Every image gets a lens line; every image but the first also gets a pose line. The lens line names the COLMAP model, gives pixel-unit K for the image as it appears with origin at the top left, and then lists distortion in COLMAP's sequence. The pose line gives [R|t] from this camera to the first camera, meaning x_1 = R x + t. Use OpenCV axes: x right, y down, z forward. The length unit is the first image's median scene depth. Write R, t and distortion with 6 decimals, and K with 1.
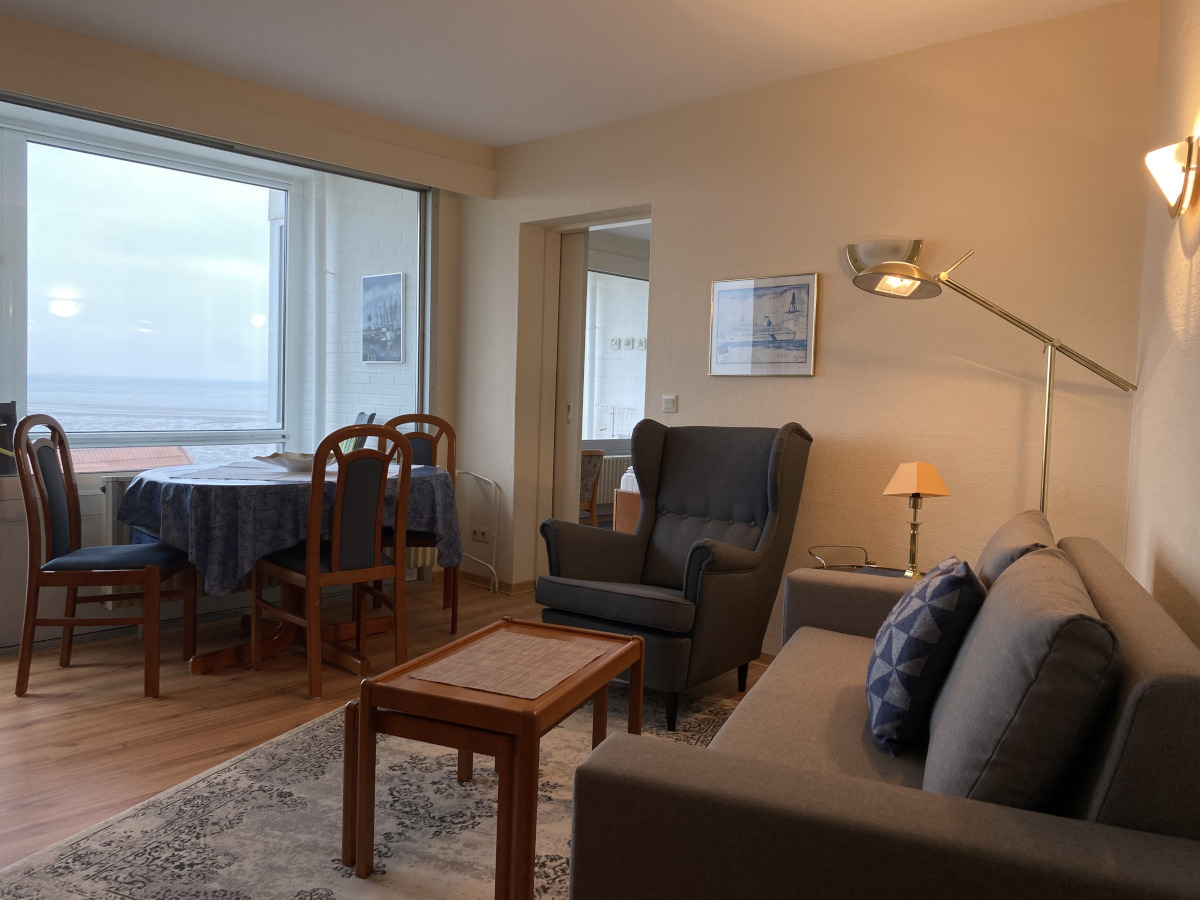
lens RADIAL K [[906.3, 0, 600.0], [0, 906.3, 450.0], [0, 0, 1]] dist [0.002651, -0.004346]
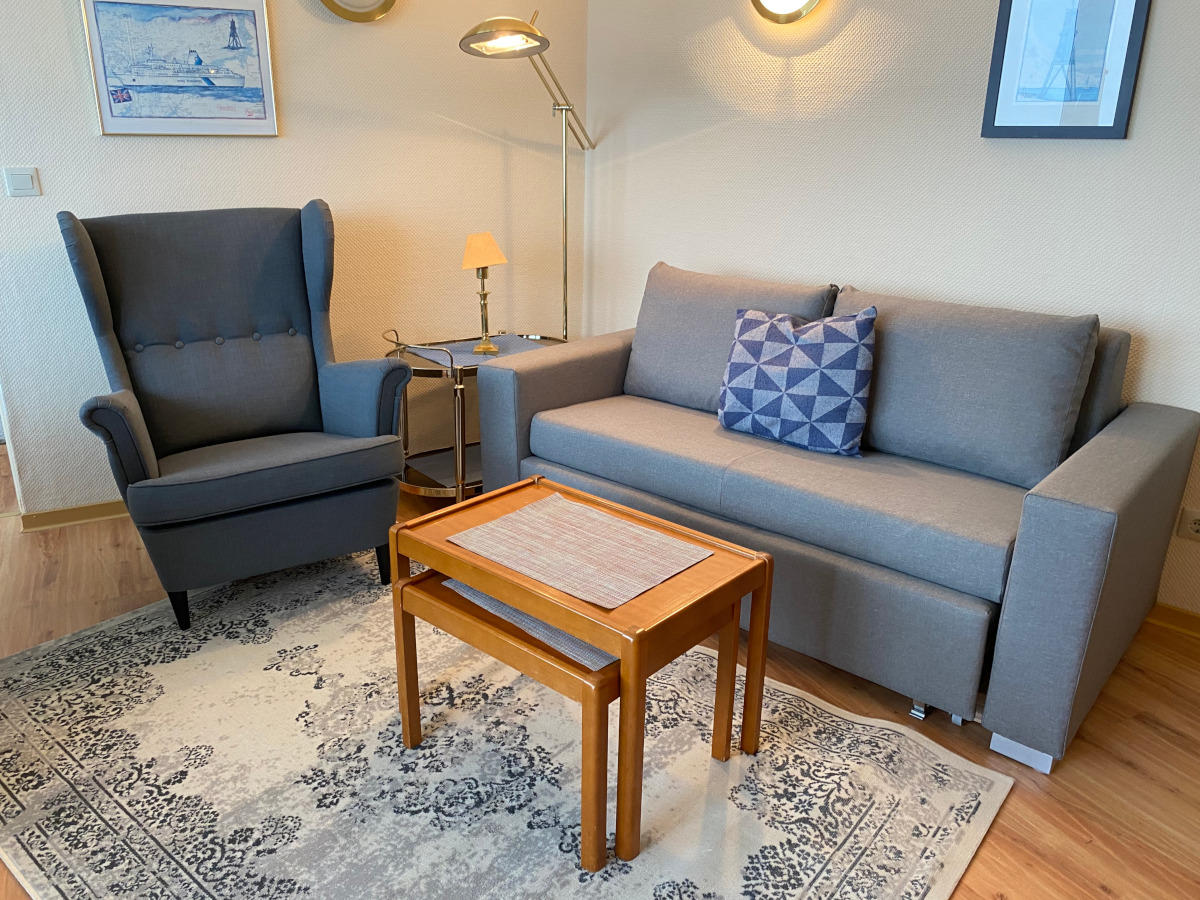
lens RADIAL K [[906.3, 0, 600.0], [0, 906.3, 450.0], [0, 0, 1]] dist [0.002651, -0.004346]
pose [[0.312747, -0.333275, 0.889447, -0.486718], [0.052909, 0.941080, 0.334018, -0.072984], [-0.948362, -0.057403, 0.311954, 0.454341]]
